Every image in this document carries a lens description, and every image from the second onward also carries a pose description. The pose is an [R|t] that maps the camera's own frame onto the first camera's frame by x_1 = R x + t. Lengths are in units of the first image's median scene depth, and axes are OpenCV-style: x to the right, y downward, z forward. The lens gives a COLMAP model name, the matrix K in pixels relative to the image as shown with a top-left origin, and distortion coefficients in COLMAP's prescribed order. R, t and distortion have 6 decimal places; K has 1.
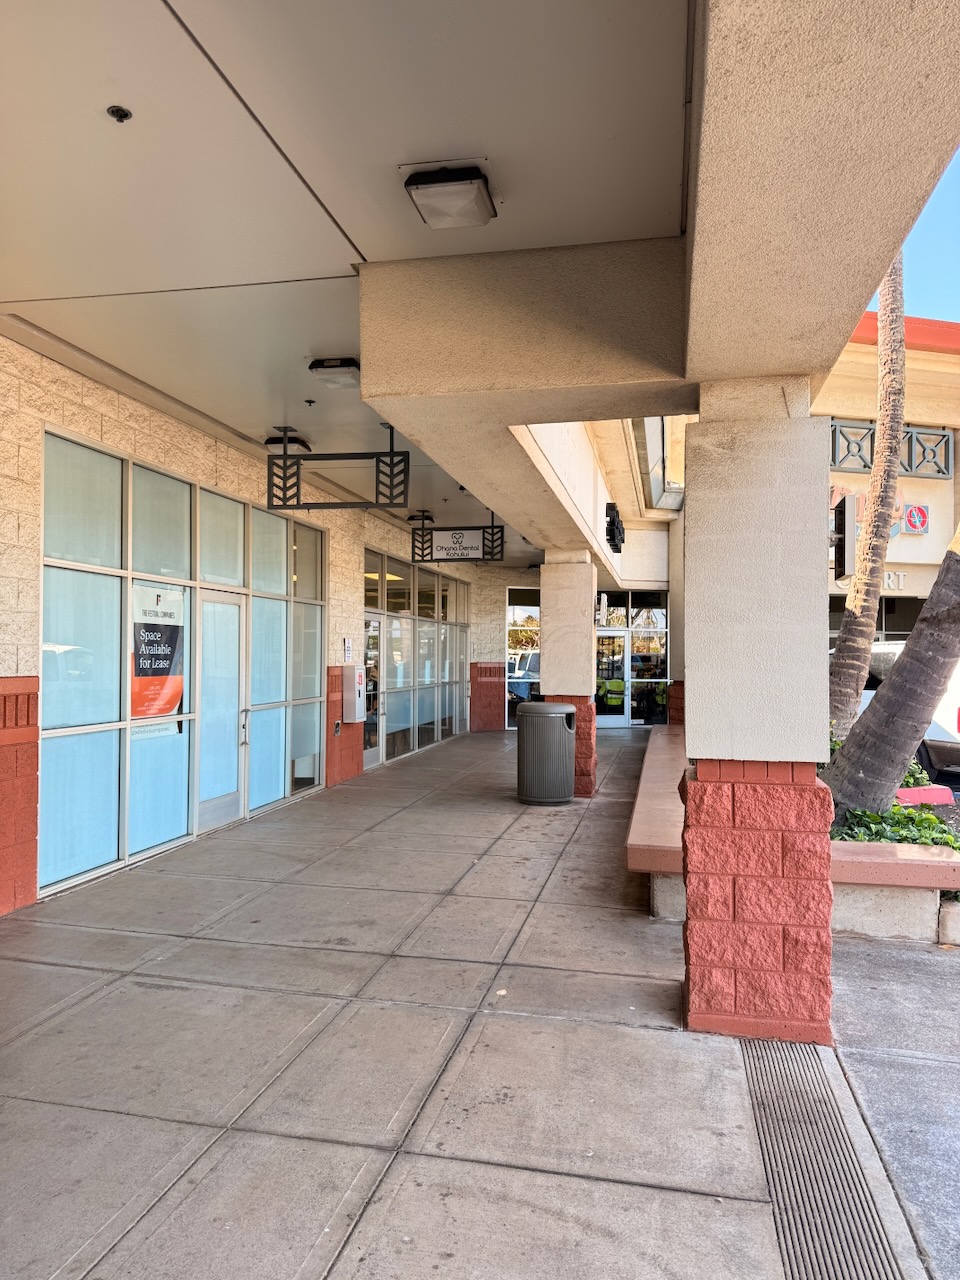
lens RADIAL K [[888.7, 0, 480.0], [0, 888.7, 640.0], [0, 0, 1]] dist [0.049628, -0.001327]
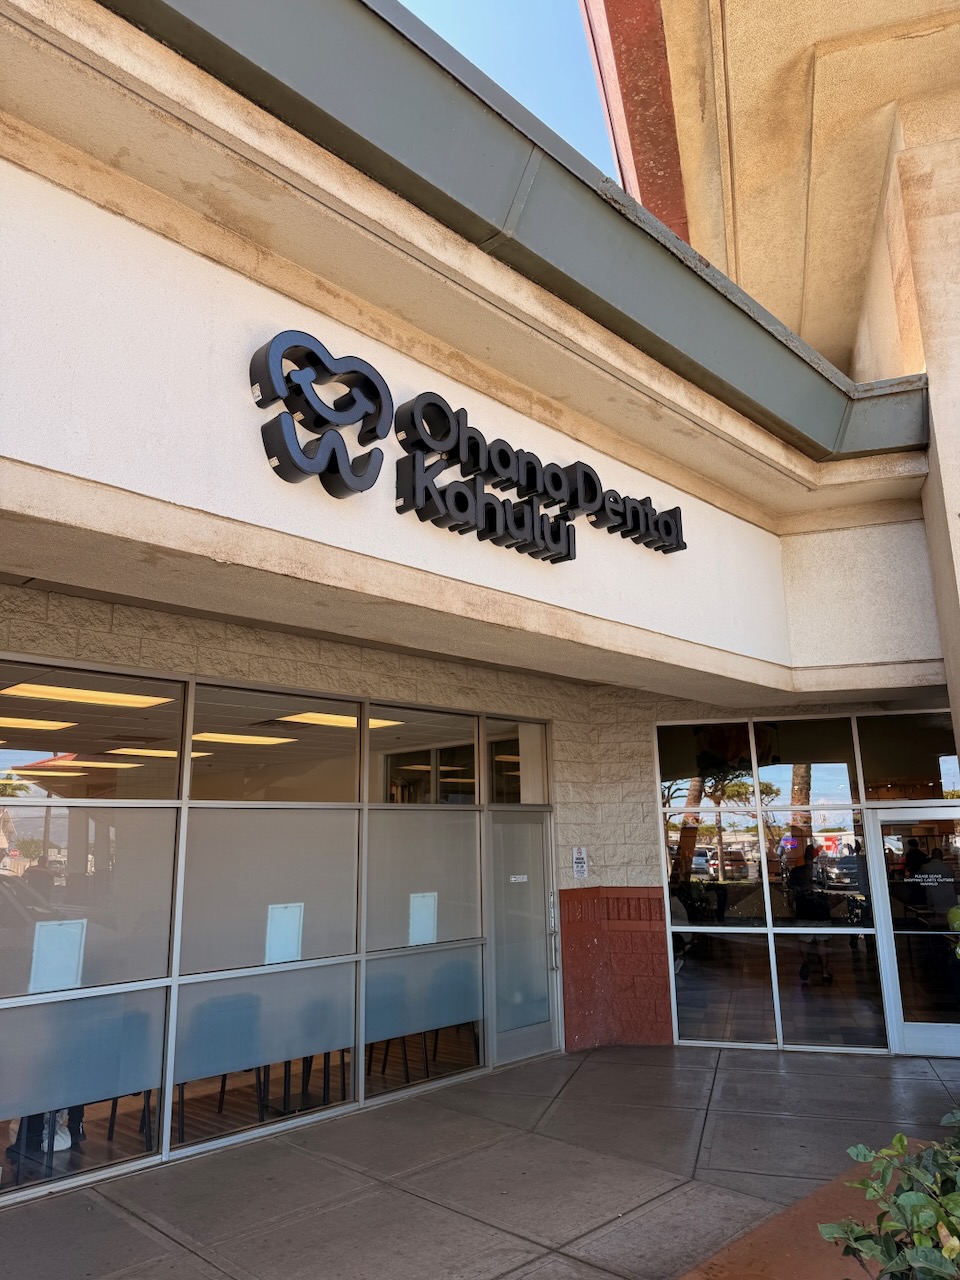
lens RADIAL K [[860.7, 0, 480.0], [0, 860.7, 640.0], [0, 0, 1]] dist [-0.005563, -0.001563]
pose [[0.799388, -0.136782, -0.585038, 0.254038], [0.031063, 0.981847, -0.187112, -0.022170], [0.600011, 0.131402, 0.789126, 0.641029]]
